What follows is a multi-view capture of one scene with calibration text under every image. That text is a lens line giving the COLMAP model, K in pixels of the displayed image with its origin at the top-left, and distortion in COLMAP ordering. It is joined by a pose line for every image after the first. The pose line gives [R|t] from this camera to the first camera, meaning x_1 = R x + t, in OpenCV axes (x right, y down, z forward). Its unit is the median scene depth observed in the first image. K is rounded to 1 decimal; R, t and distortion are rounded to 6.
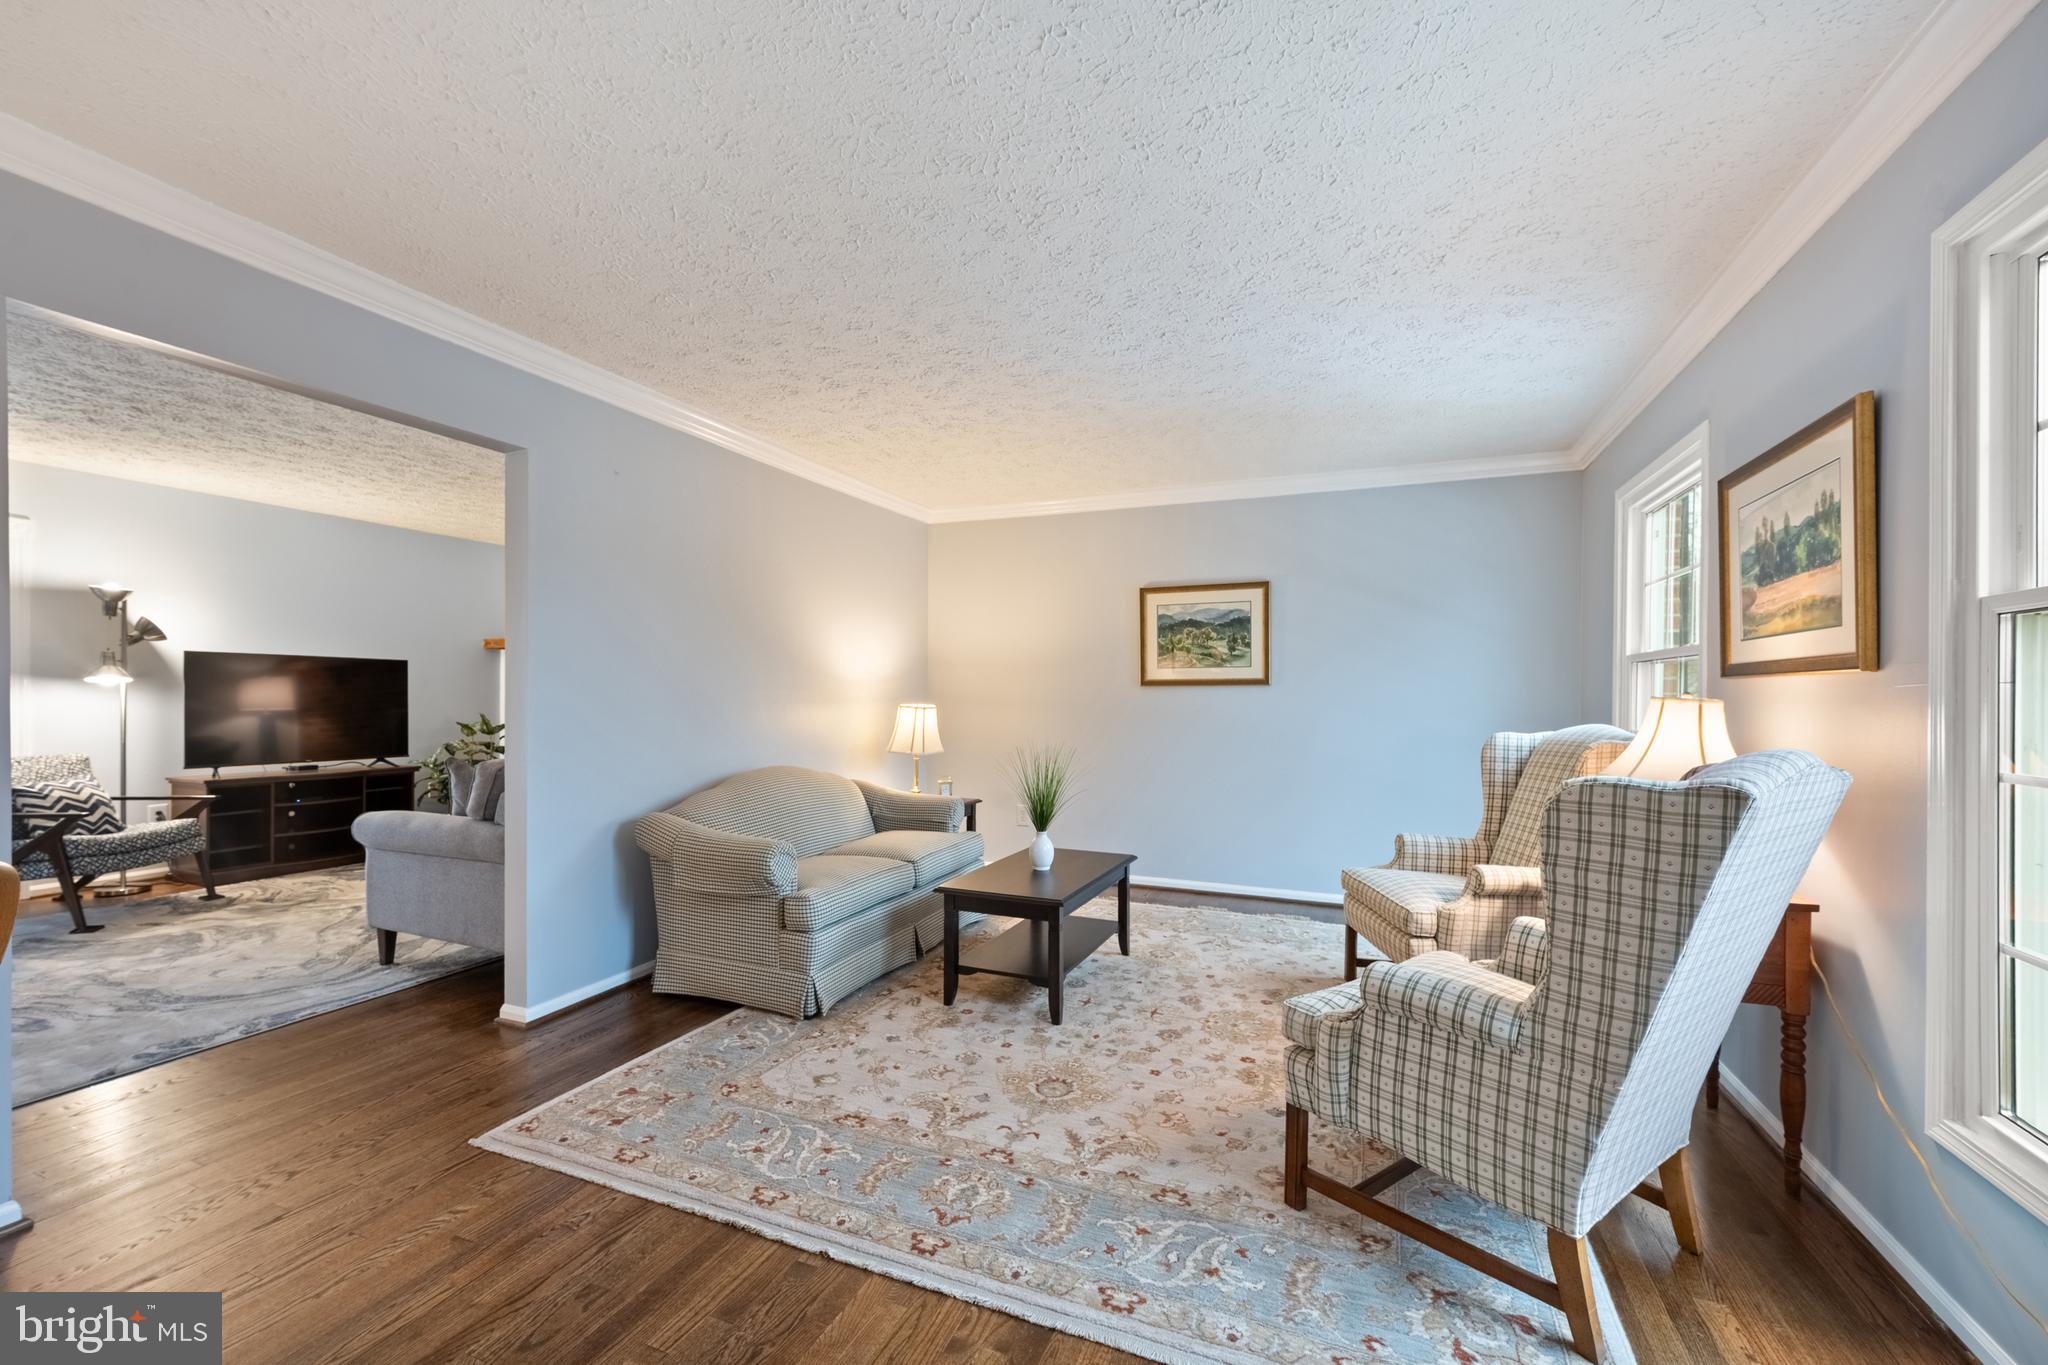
lens RADIAL K [[831.8, 0, 1016.0], [0, 831.8, 692.5], [0, 0, 1]] dist [0.001994, 0.000104]
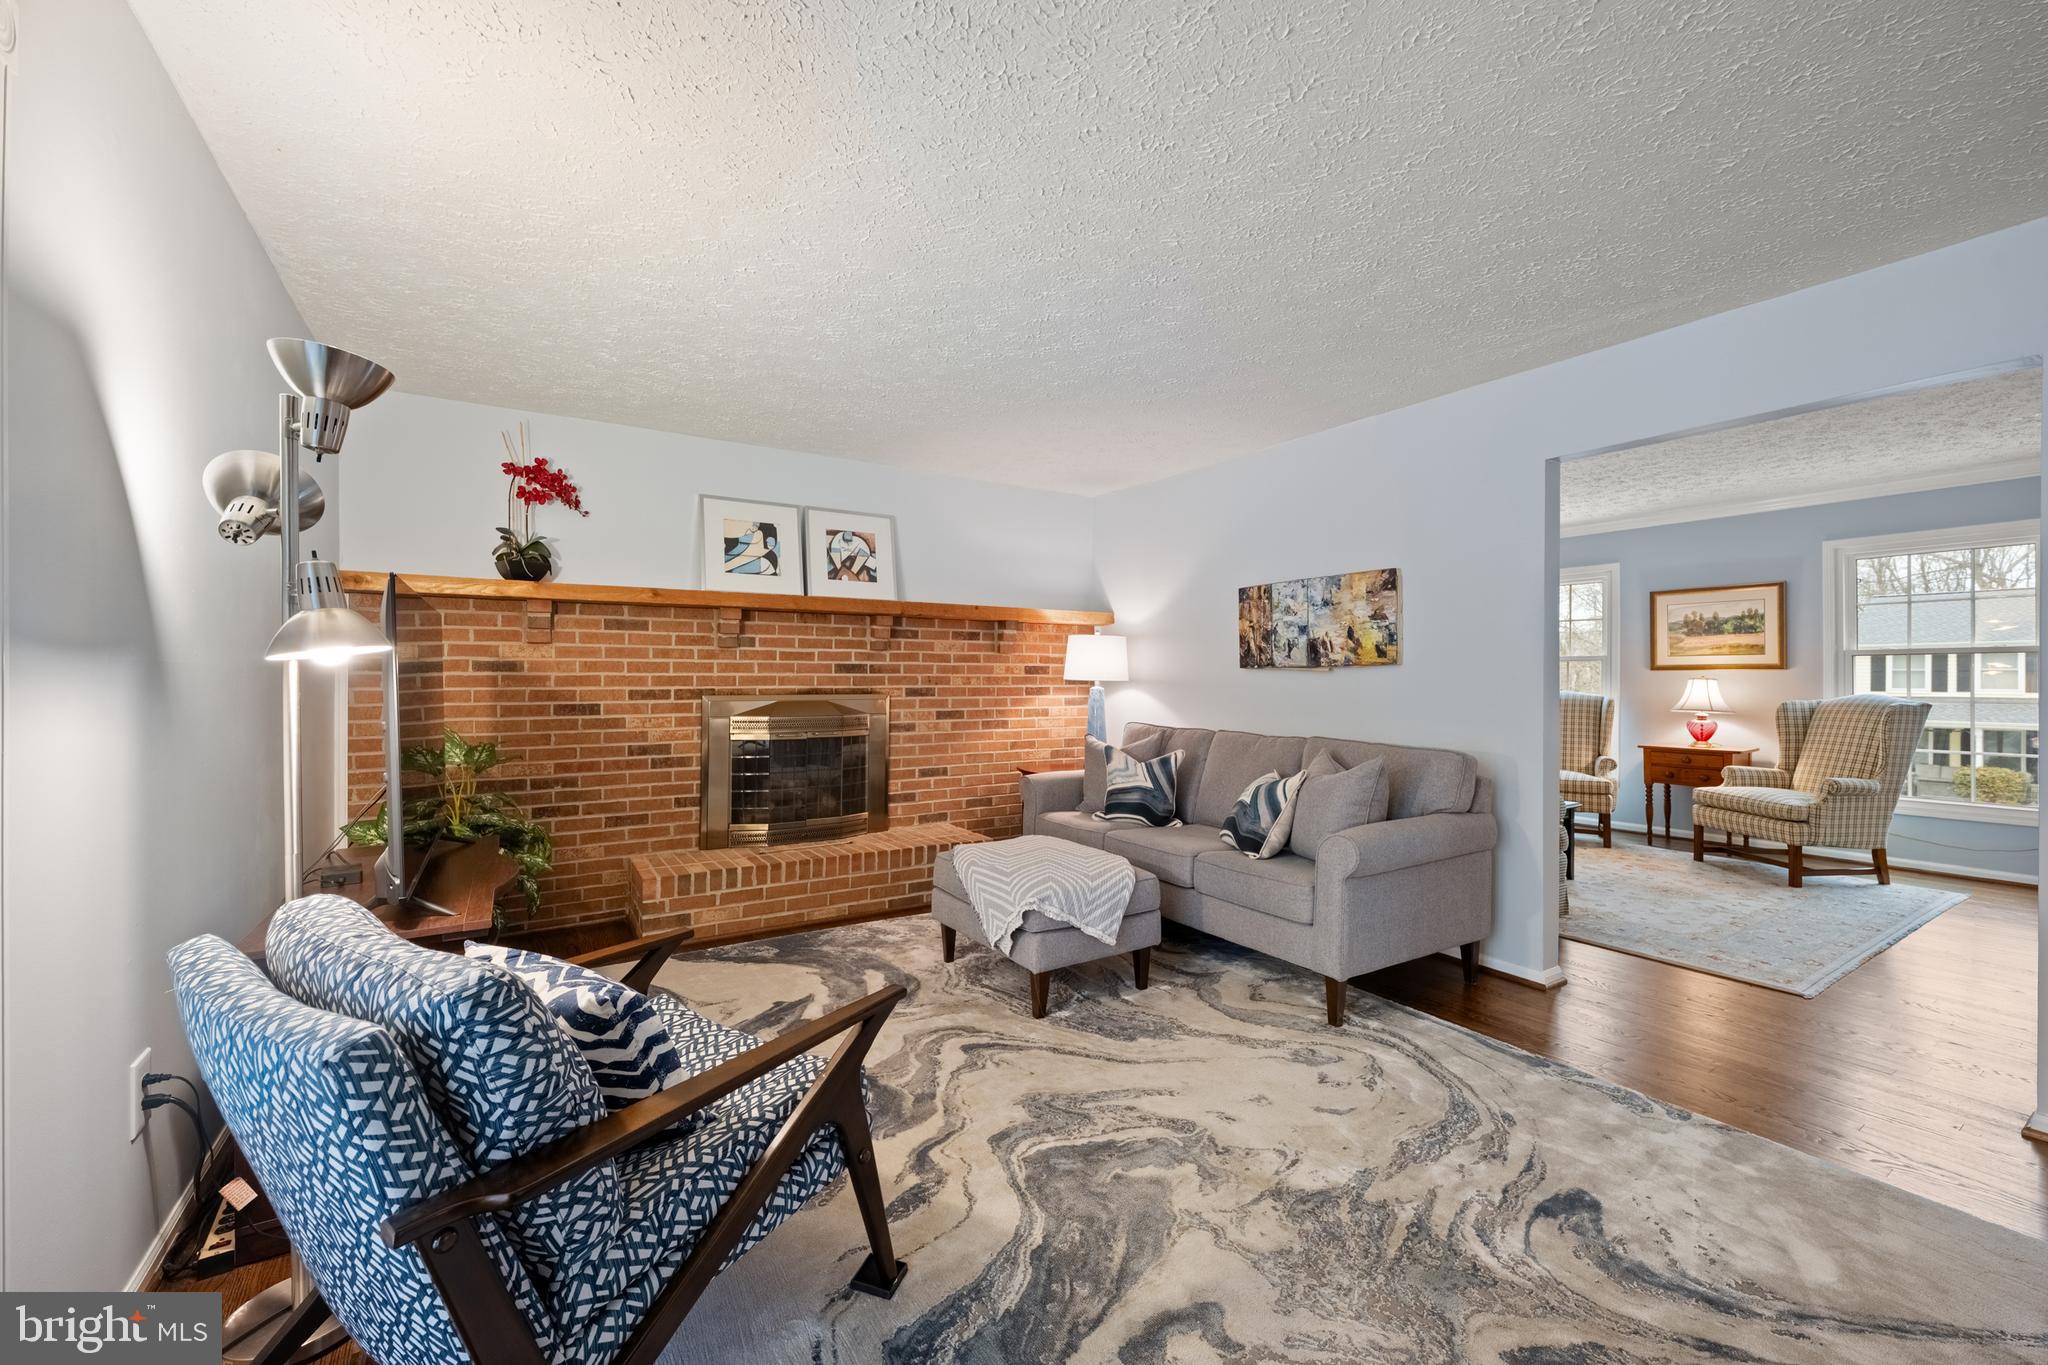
lens RADIAL K [[818.0, 0, 1033.9], [0, 818.0, 672.3], [0, 0, 1]] dist [-0.000625, -0.000252]
pose [[0.566456, -0.001102, 0.824091, -1.724965], [0.001360, 0.999999, 0.000402, -0.011769], [-0.824091, 0.000892, 0.566457, 0.878241]]
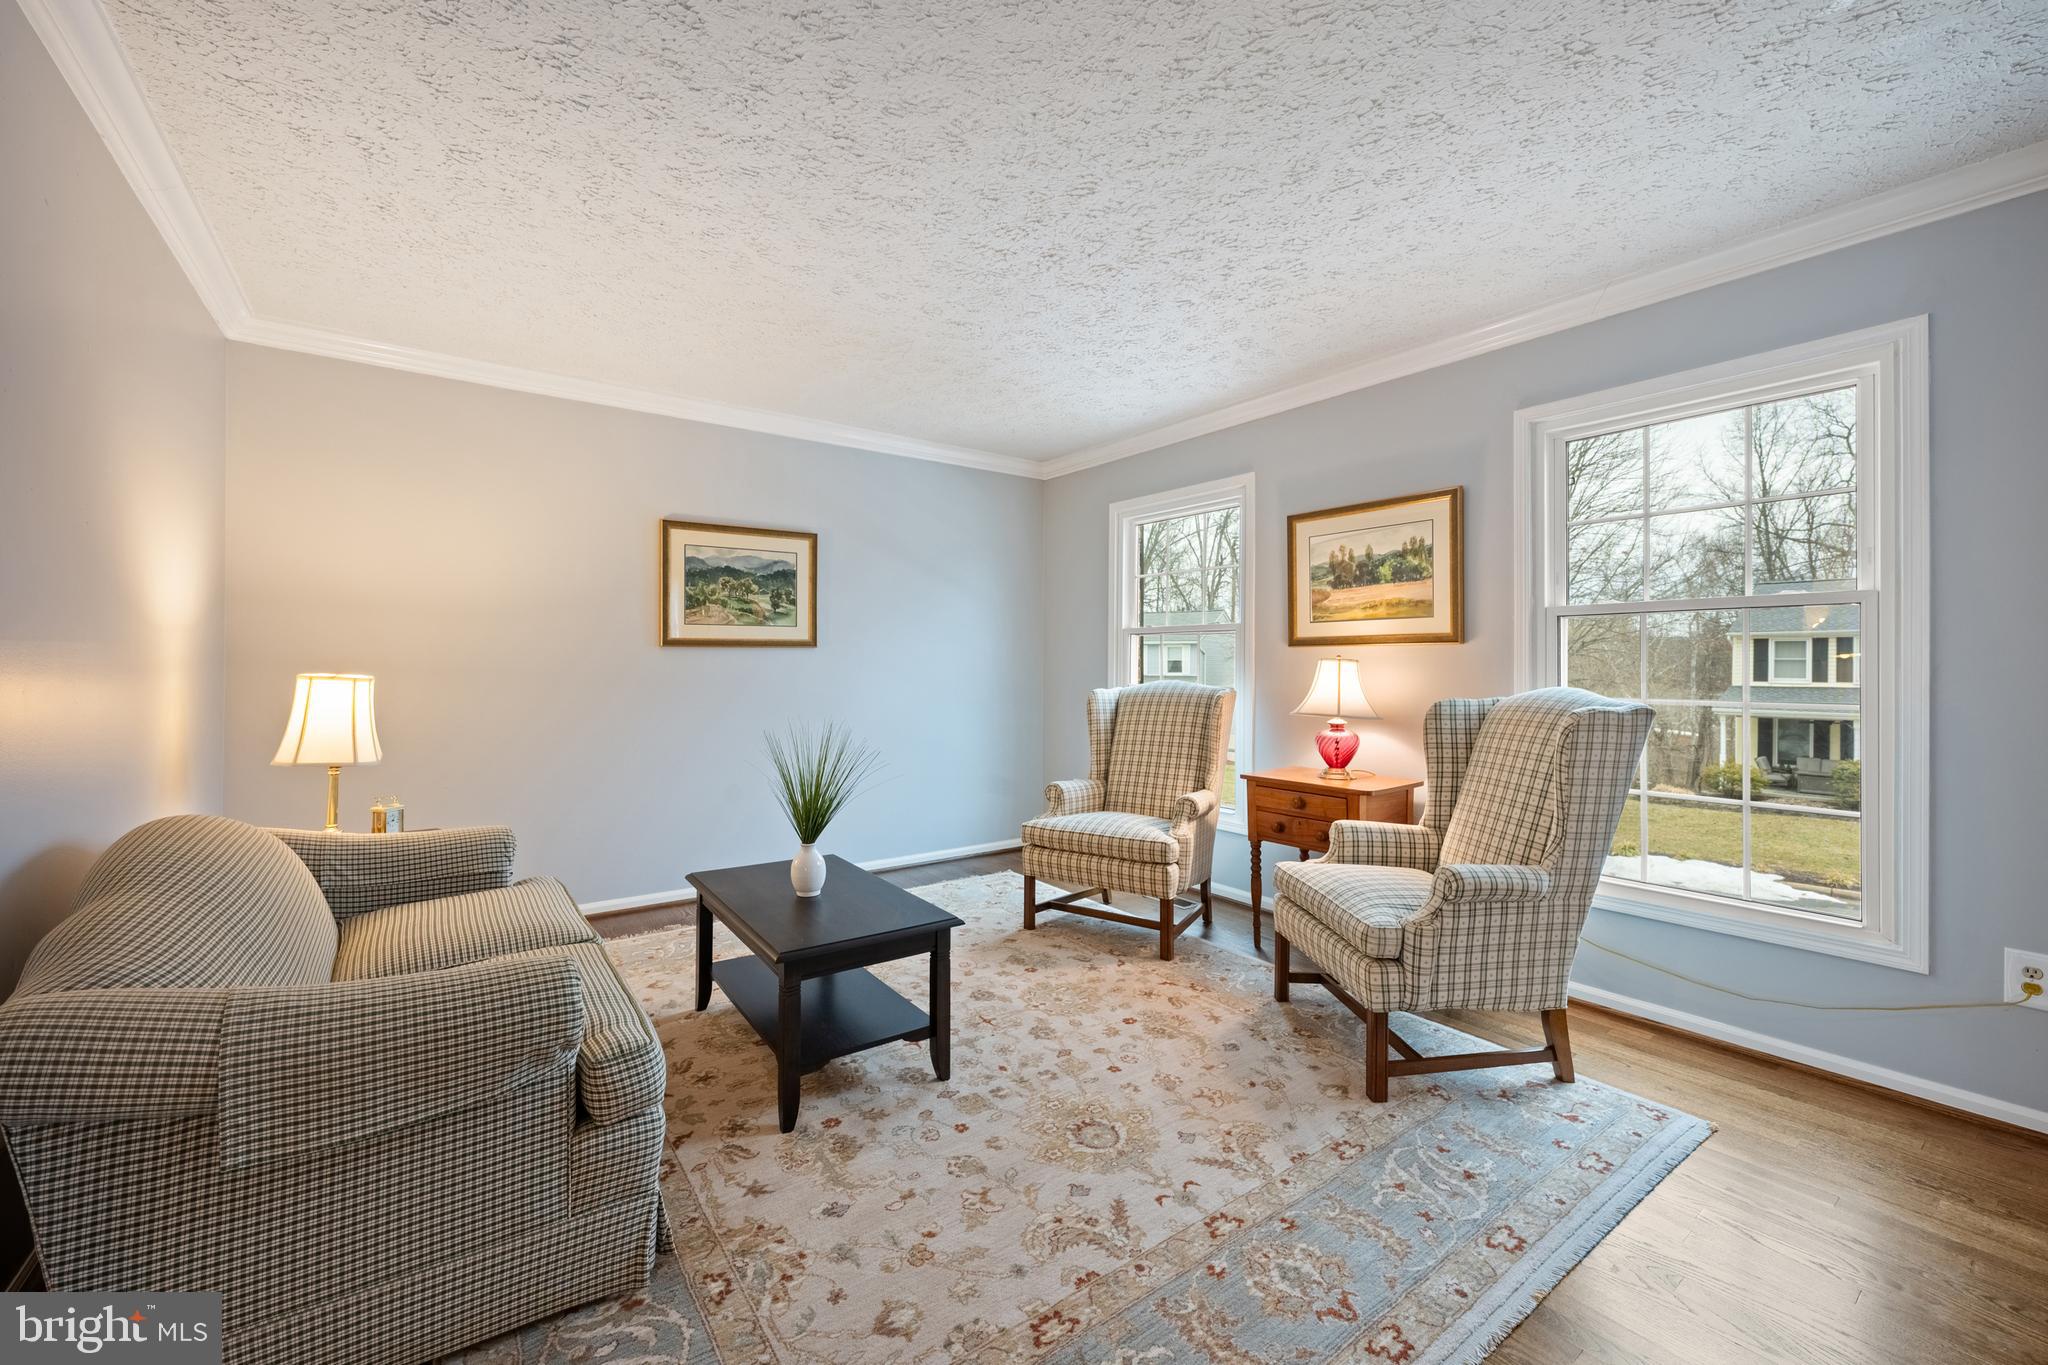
lens RADIAL K [[826.2, 0, 1036.3], [0, 826.2, 657.3], [0, 0, 1]] dist [0.000405, -0.000061]
pose [[0.509007, 0.004295, 0.860752, -0.524302], [-0.002596, 0.999991, -0.003455, 0.006620], [-0.860759, -0.000476, 0.509013, 0.487675]]
